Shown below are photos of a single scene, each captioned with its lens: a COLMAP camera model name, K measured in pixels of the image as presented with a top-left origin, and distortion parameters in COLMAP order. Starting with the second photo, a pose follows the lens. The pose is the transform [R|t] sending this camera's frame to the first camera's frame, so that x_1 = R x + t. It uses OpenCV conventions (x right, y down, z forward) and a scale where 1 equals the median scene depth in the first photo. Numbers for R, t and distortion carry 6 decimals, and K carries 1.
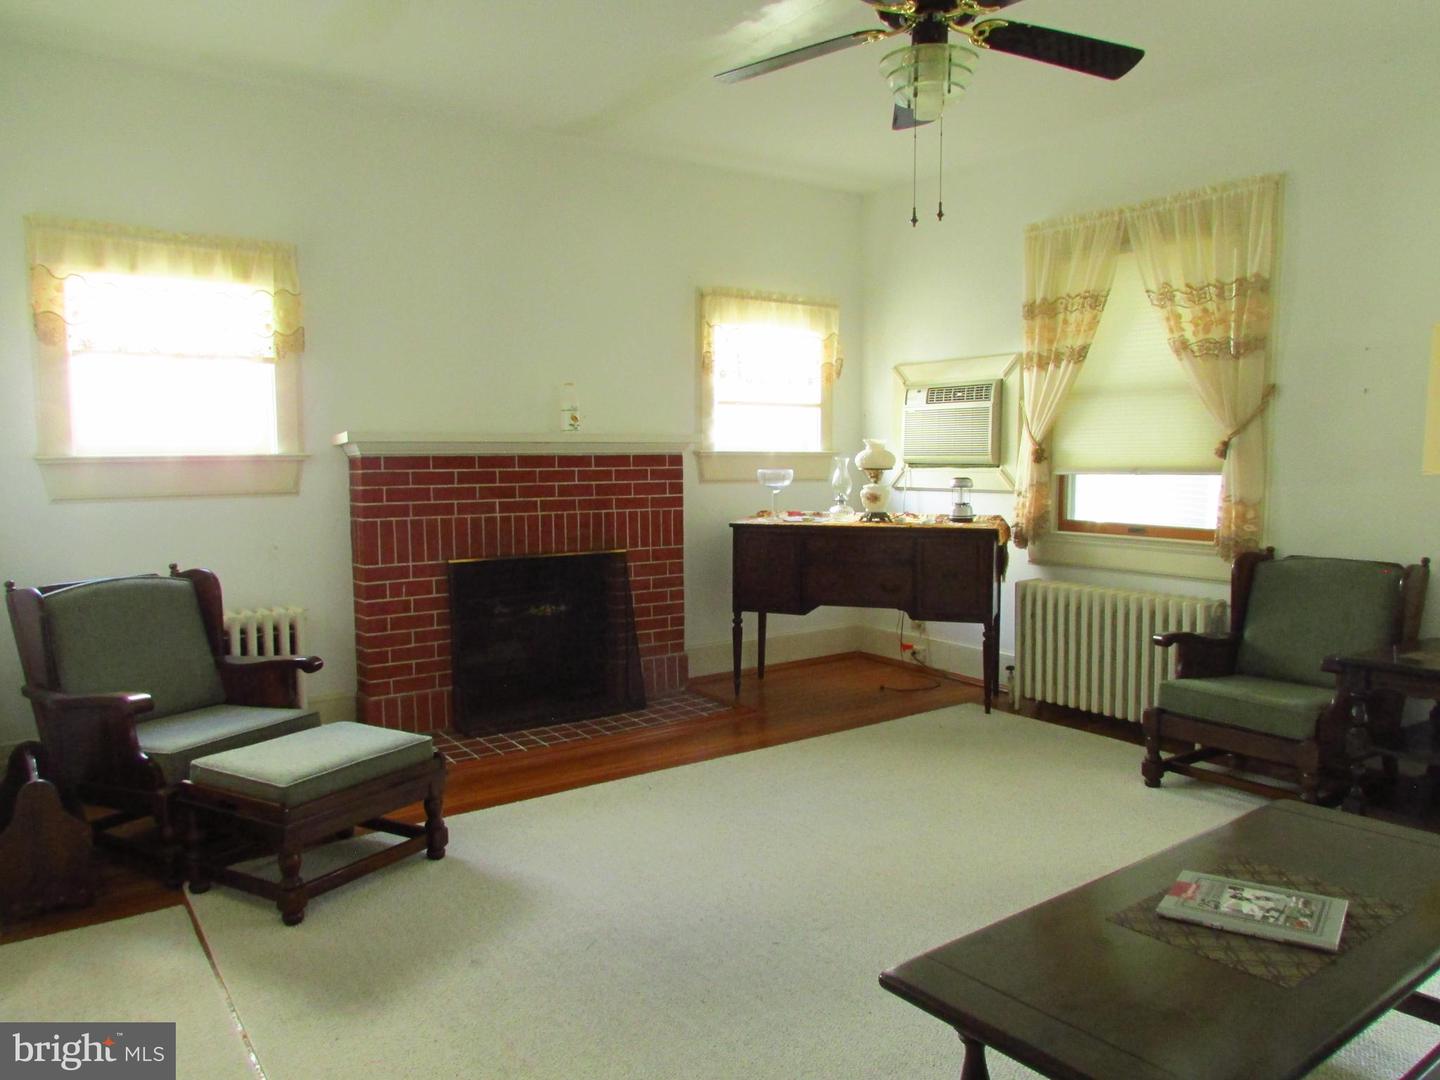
lens RADIAL K [[1028.4, 0, 718.2], [0, 1028.4, 532.9], [0, 0, 1]] dist [-0.018429, -0.011261]
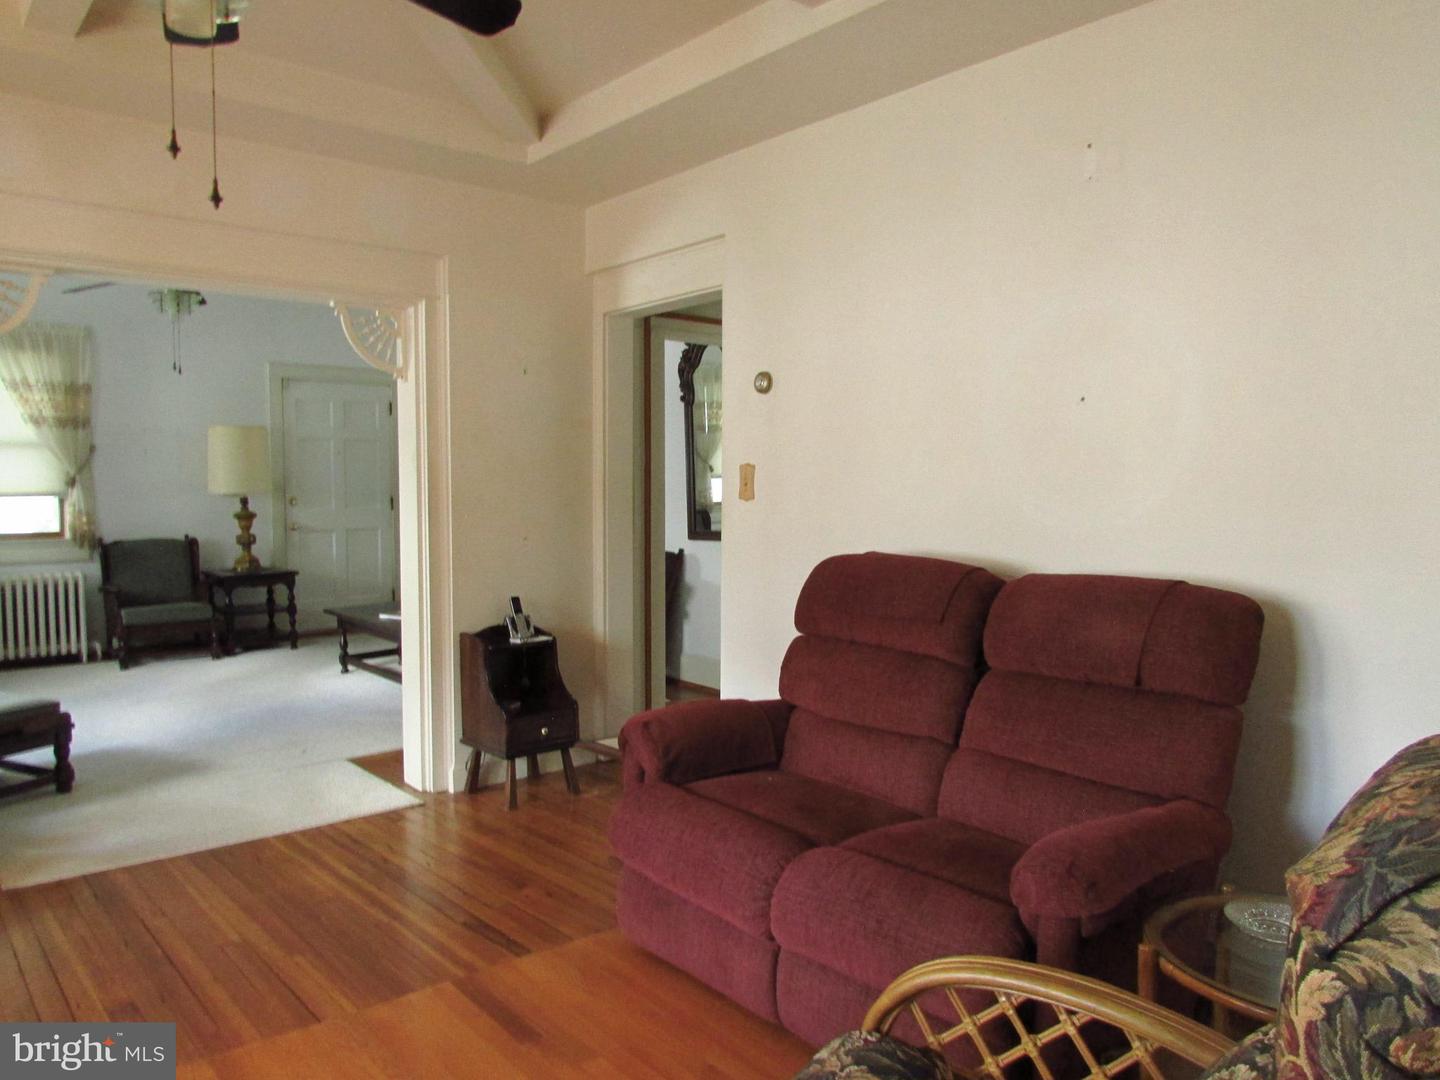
lens RADIAL K [[1028.4, 0, 722.1], [0, 1028.4, 540.7], [0, 0, 1]] dist [-0.018429, -0.011261]
pose [[-0.094577, -0.064240, 0.993443, -1.101644], [0.077888, 0.994379, 0.071716, -0.019418], [-0.992466, 0.084160, -0.089042, 0.078387]]
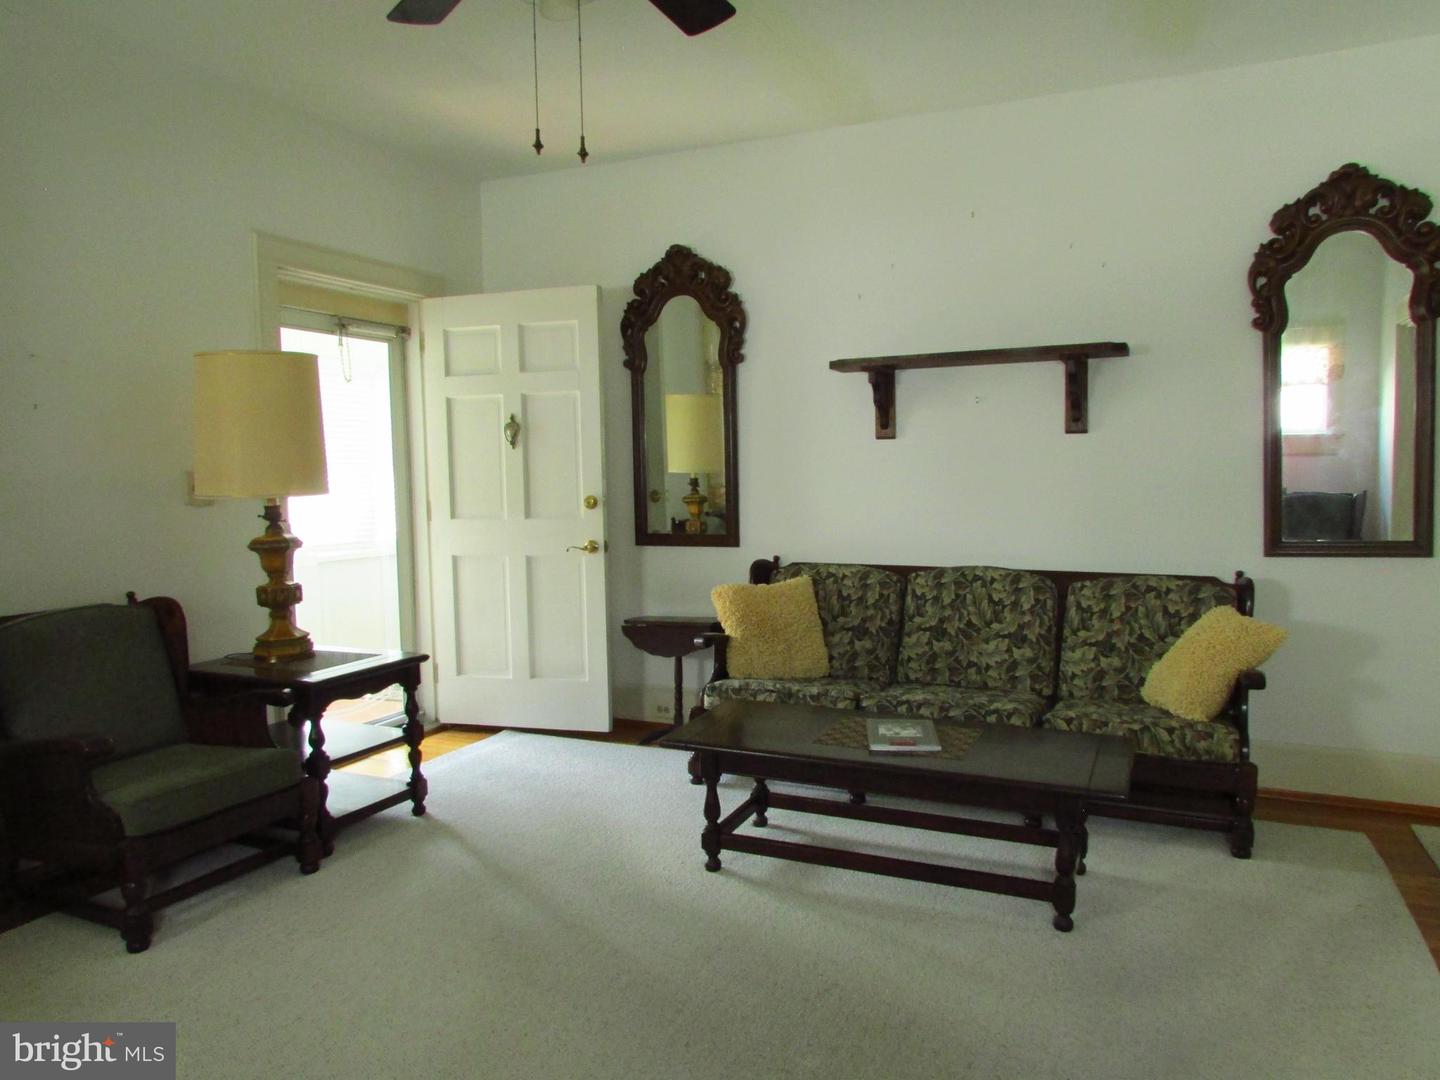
lens RADIAL K [[1028.4, 0, 718.3], [0, 1028.4, 532.2], [0, 0, 1]] dist [-0.018429, -0.011261]
pose [[-0.501929, -0.042328, 0.863872, -0.282885], [0.081429, 0.992053, 0.095920, -0.055015], [-0.861067, 0.118489, -0.494494, 0.738536]]
